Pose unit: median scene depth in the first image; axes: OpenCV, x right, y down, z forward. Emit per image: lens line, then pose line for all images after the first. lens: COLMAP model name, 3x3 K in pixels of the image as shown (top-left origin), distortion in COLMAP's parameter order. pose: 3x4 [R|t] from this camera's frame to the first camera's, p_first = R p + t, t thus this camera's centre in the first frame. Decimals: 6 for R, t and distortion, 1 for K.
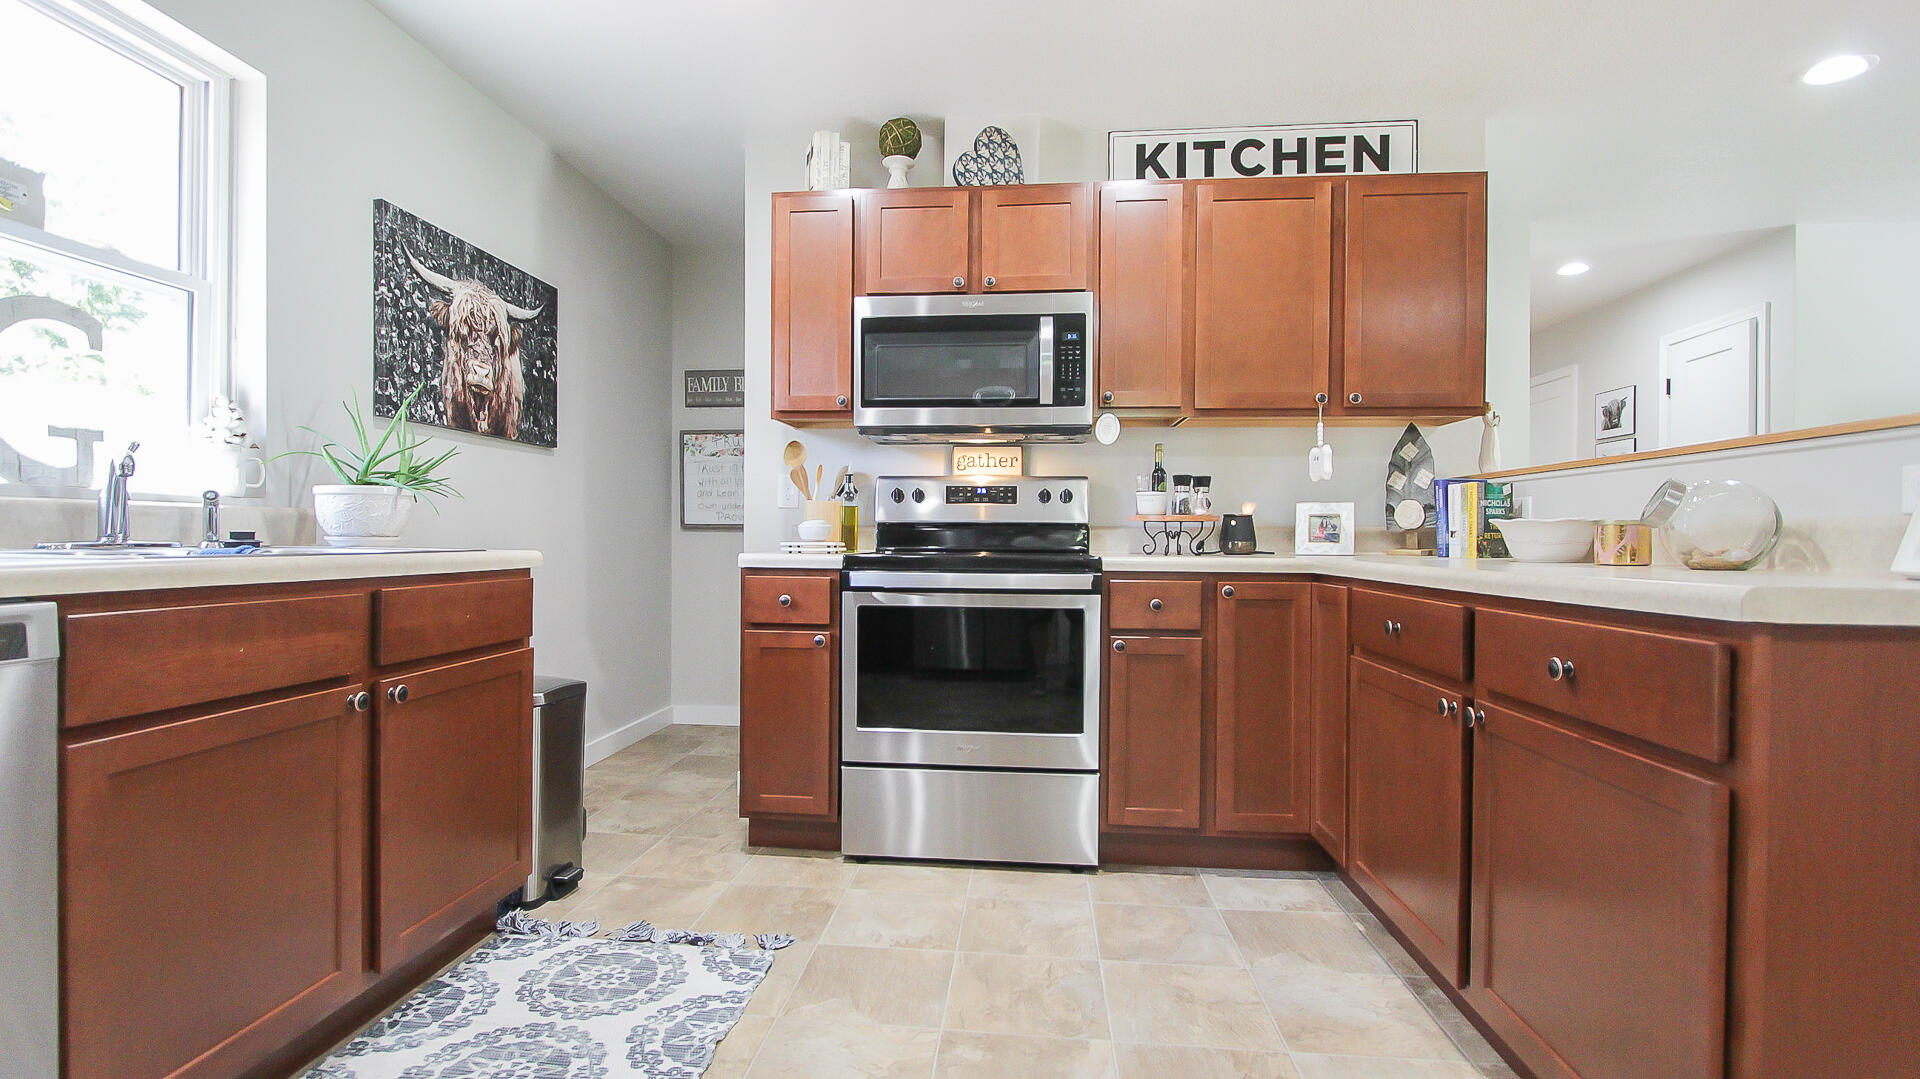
lens RADIAL K [[879.4, 0, 942.7], [0, 879.4, 543.4], [0, 0, 1]] dist [-0.012586, 0.000096]
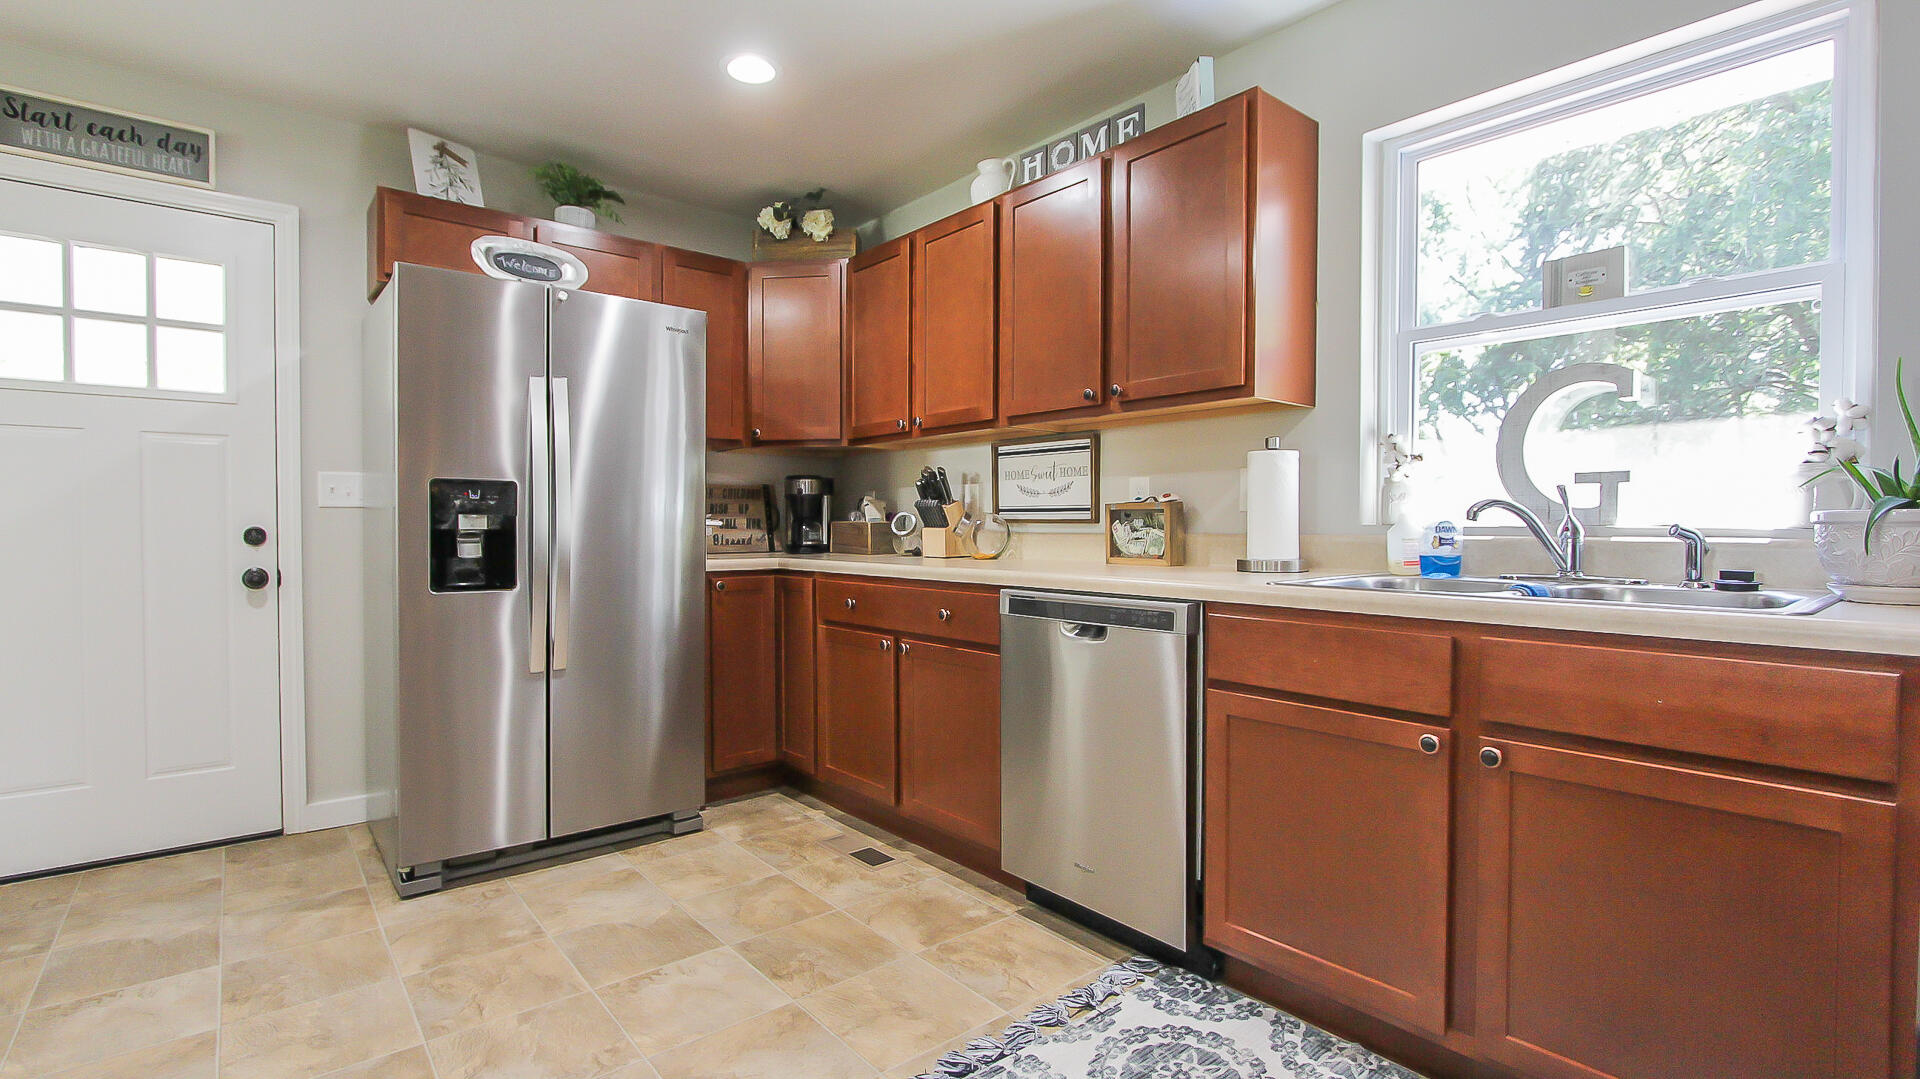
lens RADIAL K [[879.4, 0, 942.7], [0, 879.4, 543.4], [0, 0, 1]] dist [-0.012586, 0.000096]
pose [[-0.703984, 0.006472, -0.710186, 0.244097], [-0.011411, 0.999726, 0.020422, -0.034304], [0.710124, 0.022481, -0.703717, 0.736184]]
